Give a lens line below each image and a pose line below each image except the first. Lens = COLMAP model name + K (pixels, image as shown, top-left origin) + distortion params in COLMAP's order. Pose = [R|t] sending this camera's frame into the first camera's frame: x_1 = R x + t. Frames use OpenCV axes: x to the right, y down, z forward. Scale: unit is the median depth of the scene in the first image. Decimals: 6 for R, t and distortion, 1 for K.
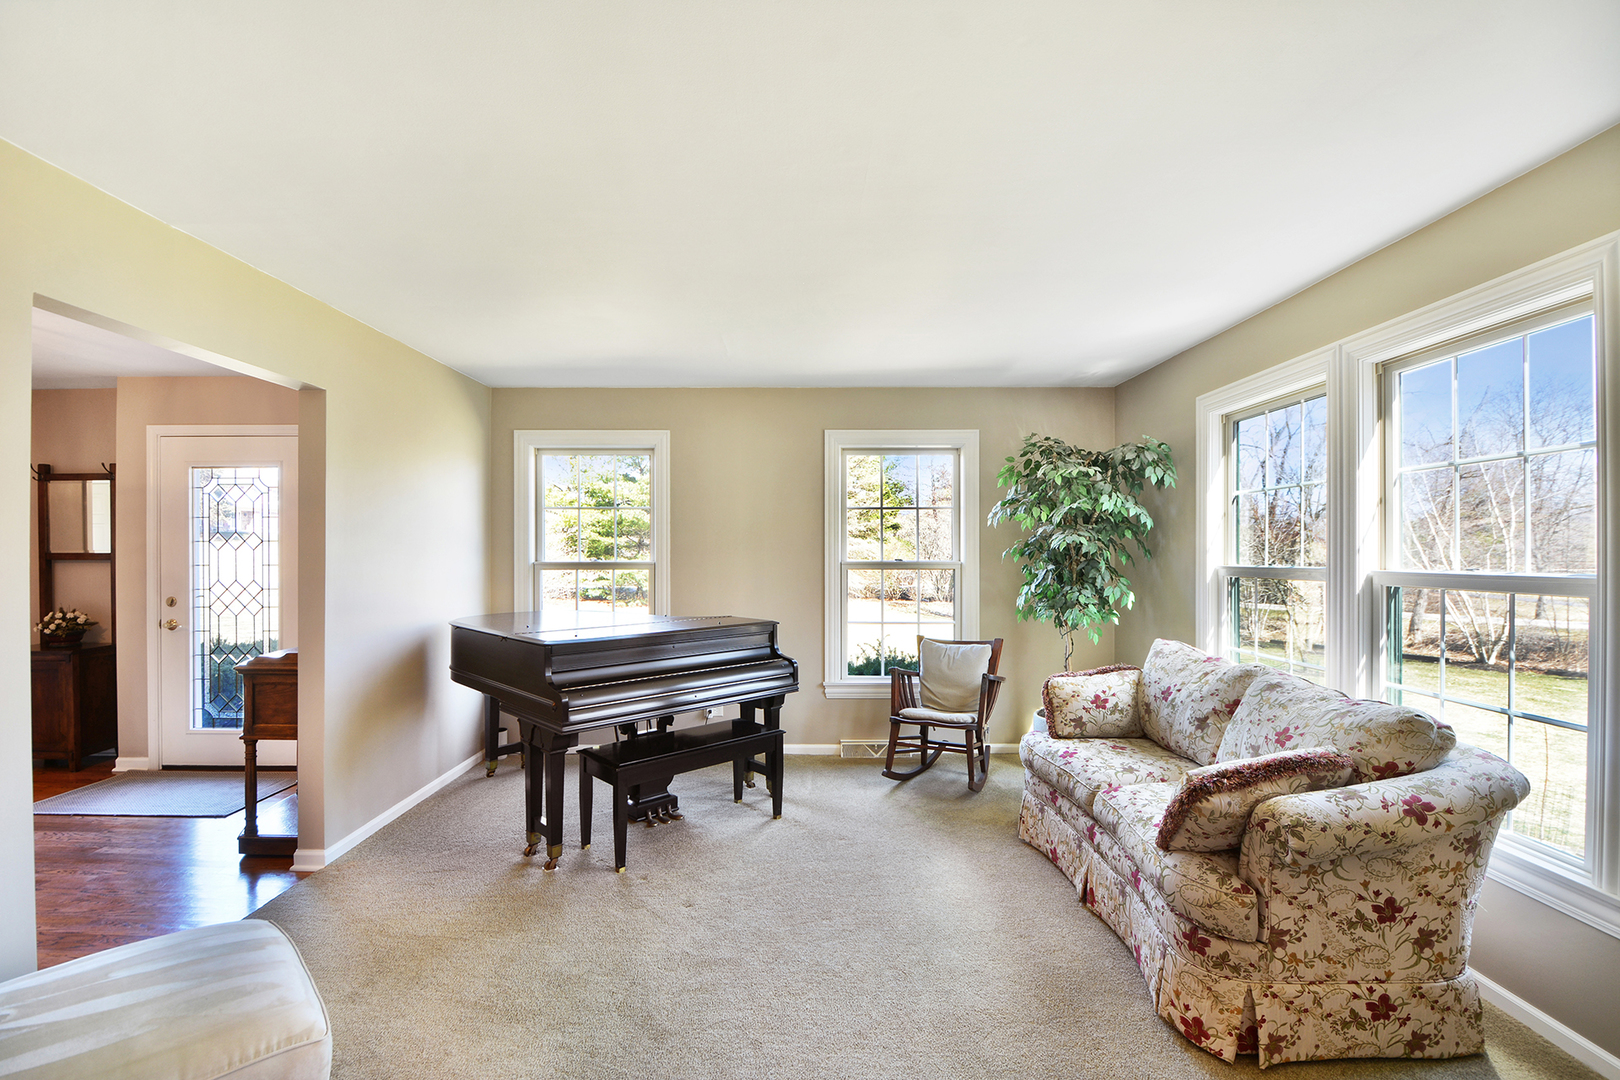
lens RADIAL K [[739.8, 0, 810.4], [0, 739.8, 547.5], [0, 0, 1]] dist [-0.022029, -0.002484]
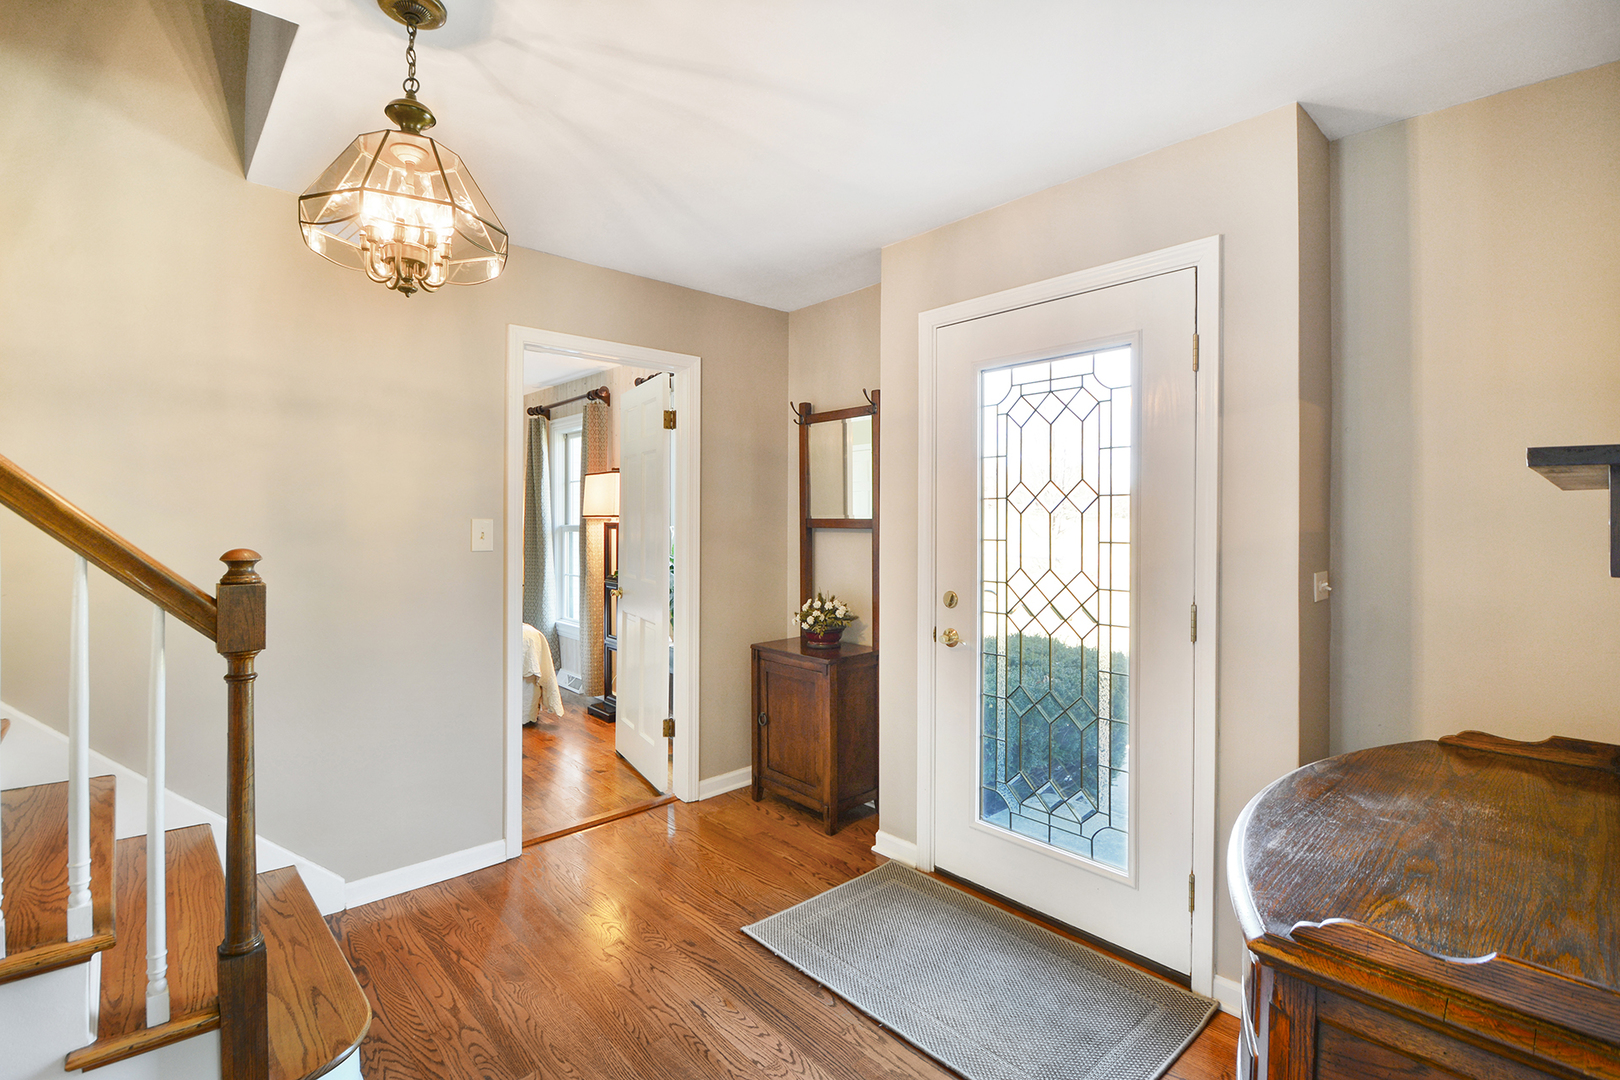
lens RADIAL K [[739.8, 0, 810.5], [0, 739.8, 525.8], [0, 0, 1]] dist [-0.022029, -0.002484]
pose [[0.667836, 0.009349, -0.744250, -0.499228], [-0.003576, 0.999950, 0.009353, 0.008326], [0.744300, -0.003585, 0.667836, 0.501714]]
